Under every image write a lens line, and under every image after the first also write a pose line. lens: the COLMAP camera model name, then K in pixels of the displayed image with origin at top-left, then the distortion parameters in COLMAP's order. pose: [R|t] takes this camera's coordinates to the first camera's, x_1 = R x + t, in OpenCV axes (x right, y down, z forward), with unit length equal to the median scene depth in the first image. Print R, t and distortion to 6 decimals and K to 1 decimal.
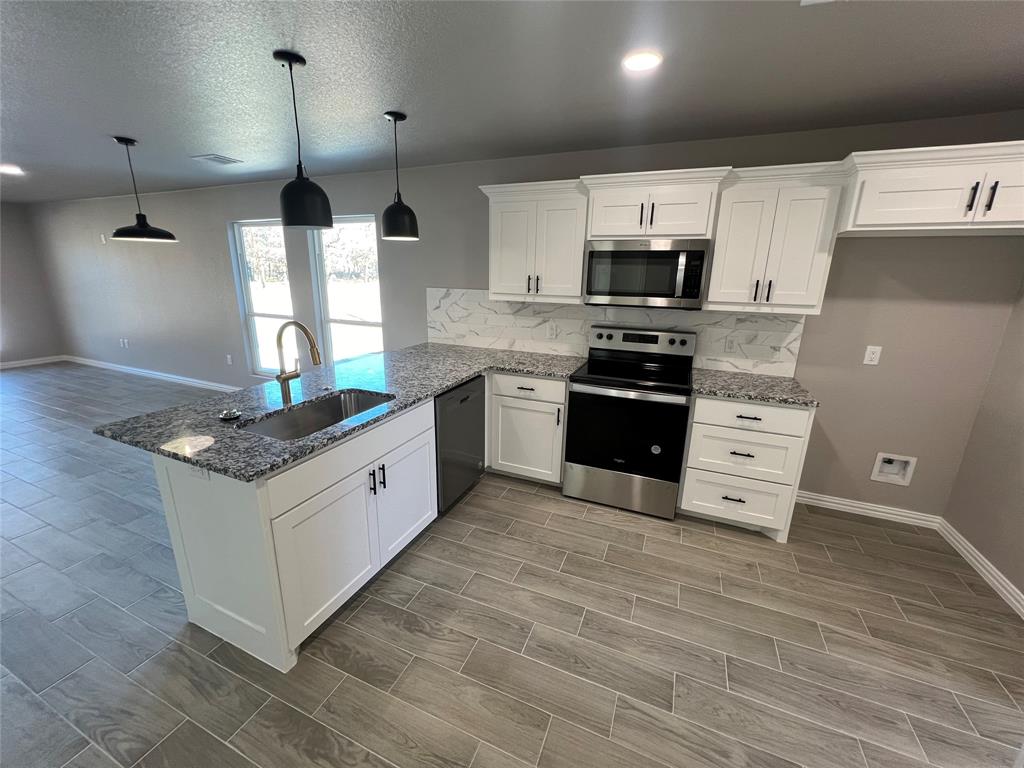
lens RADIAL K [[411.5, 0, 505.5], [0, 411.5, 379.4], [0, 0, 1]] dist [0.008589, -0.000087]
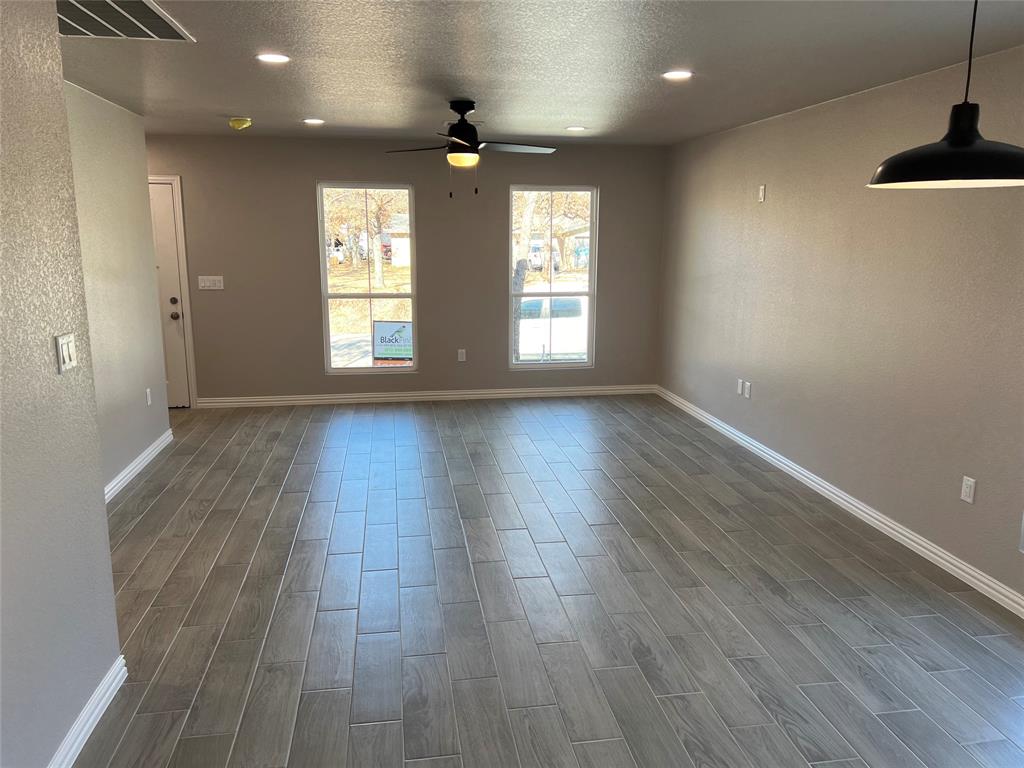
lens RADIAL K [[766.8, 0, 512.0], [0, 766.8, 384.0], [0, 0, 1]] dist [0.083125, -0.093638]
pose [[0.544533, 0.153526, -0.824569, -0.465291], [-0.212011, 0.976374, 0.041782, -0.121205], [0.811502, 0.152065, 0.564217, 0.354256]]
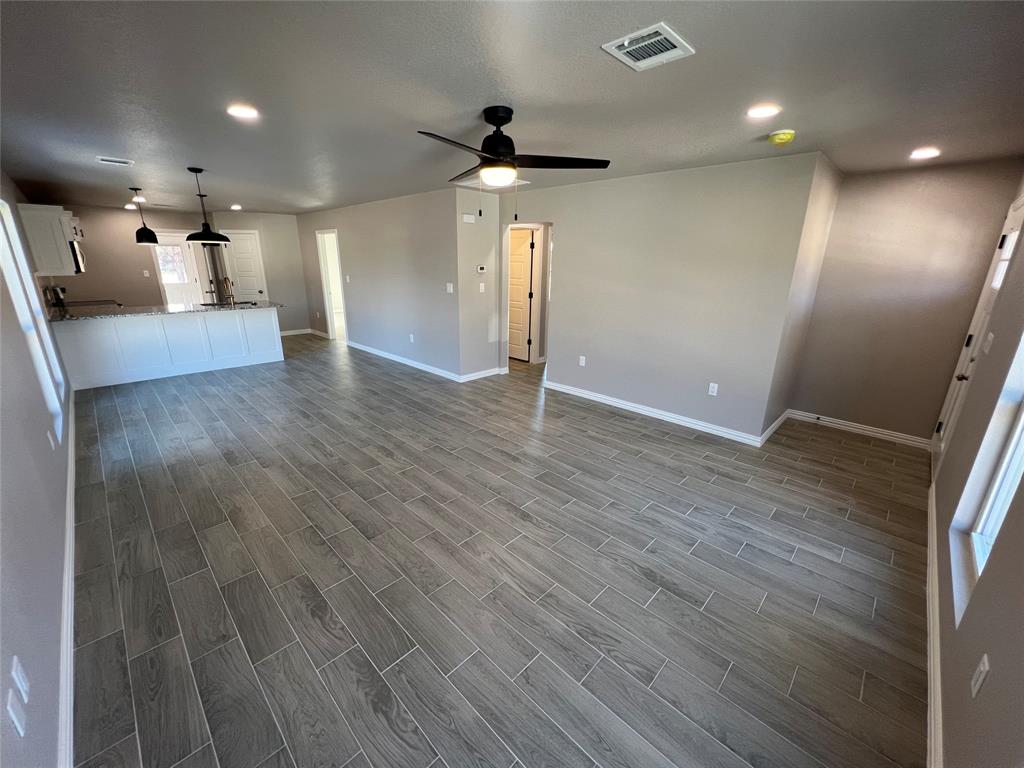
lens RADIAL K [[406.9, 0, 509.7], [0, 406.9, 384.0], [0, 0, 1]] dist [-0.001229, 0.000032]
pose [[-0.935853, -0.128153, 0.328262, -1.996801], [0.065841, 0.851536, 0.520146, -0.494978], [-0.346186, 0.508393, -0.788475, 1.696087]]
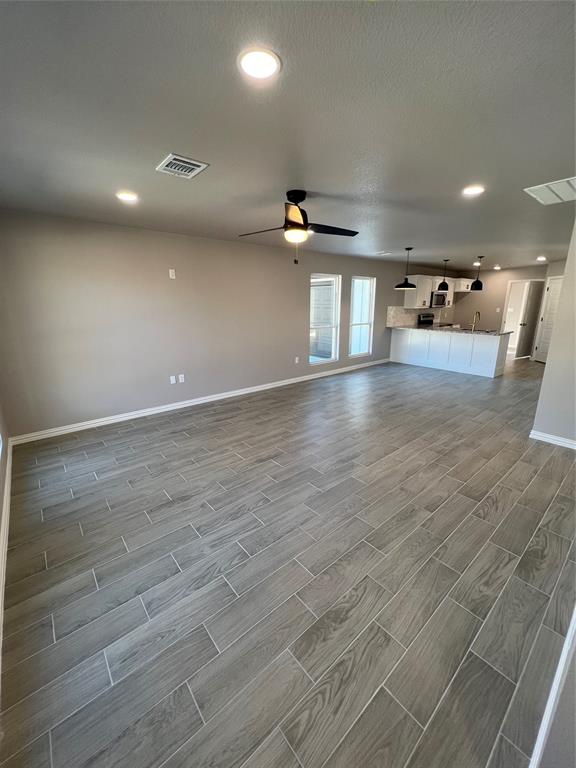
lens RADIAL K [[310.2, 0, 289.7], [0, 310.2, 380.0], [0, 0, 1]] dist [-0.001992, -0.000052]
pose [[0.431852, -0.236694, 0.870333, -2.471565], [0.242762, 0.959846, 0.140581, -0.211207], [-0.868660, 0.150573, 0.471972, 0.707694]]
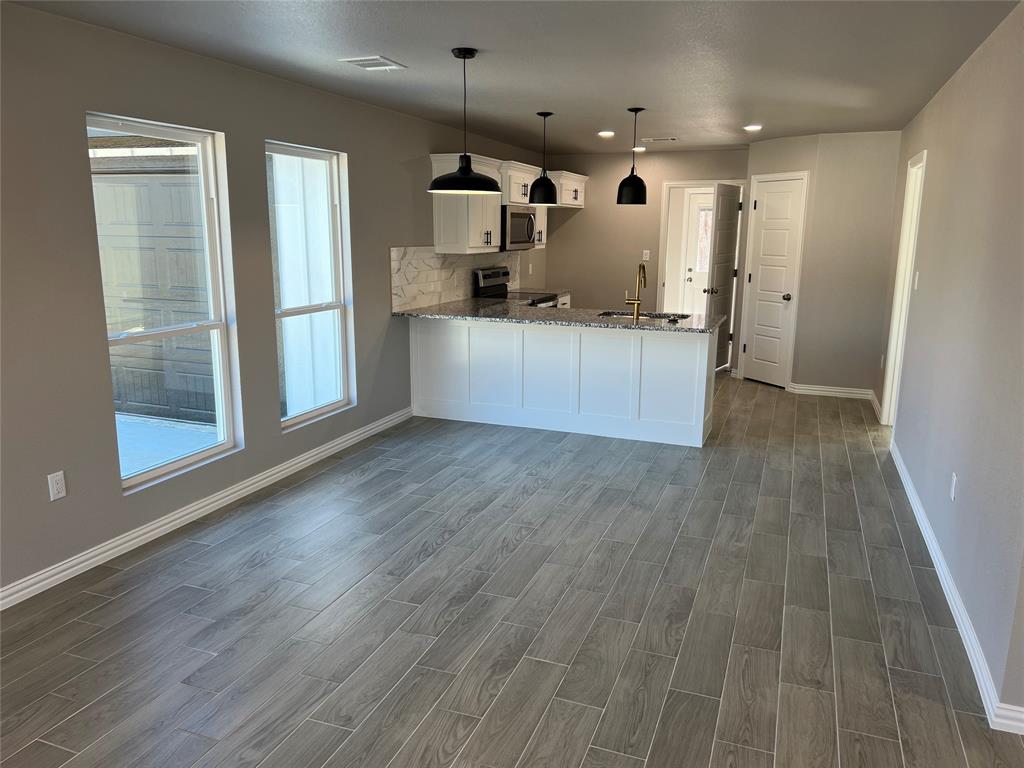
lens RADIAL K [[766.8, 0, 512.0], [0, 766.8, 384.0], [0, 0, 1]] dist [0.083125, -0.093638]
pose [[-0.057052, -0.214854, 0.974978, -1.907152], [0.248171, 0.942865, 0.222299, -0.262053], [-0.967035, 0.254644, -0.000472, 0.874974]]
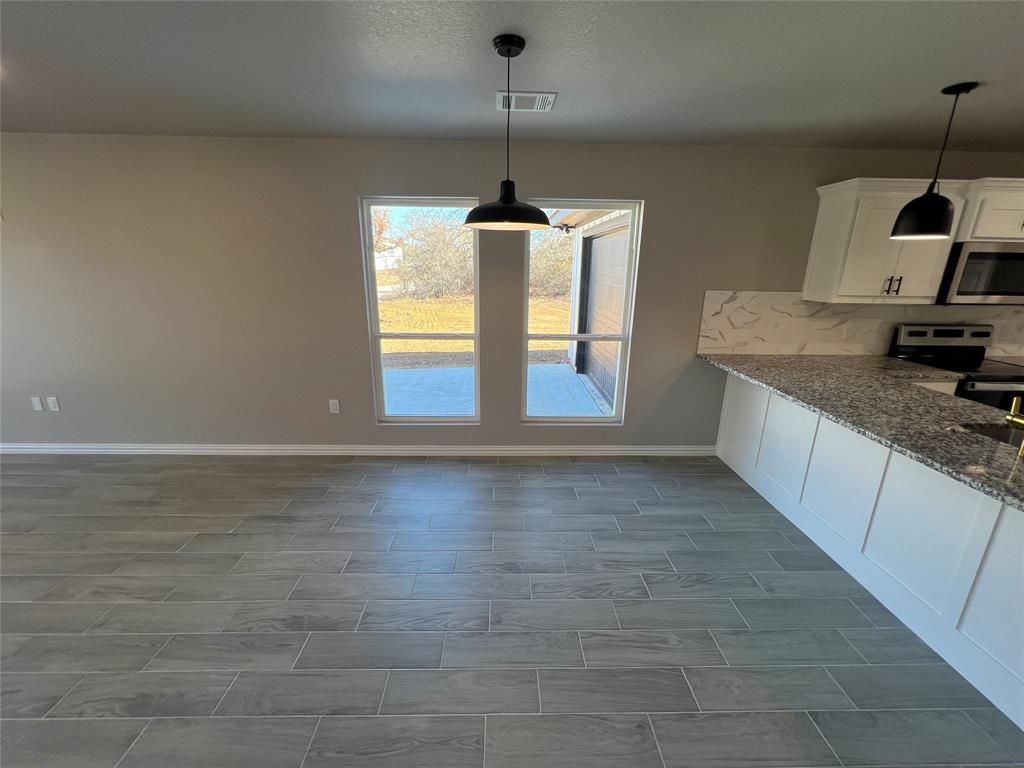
lens RADIAL K [[413.6, 0, 509.7], [0, 413.6, 379.2], [0, 0, 1]] dist [-0.001992, -0.000052]
pose [[0.906233, -0.116937, 0.406285, -0.979819], [0.110214, 0.993103, 0.039999, -0.125697], [-0.408160, 0.008530, 0.912871, 0.405549]]
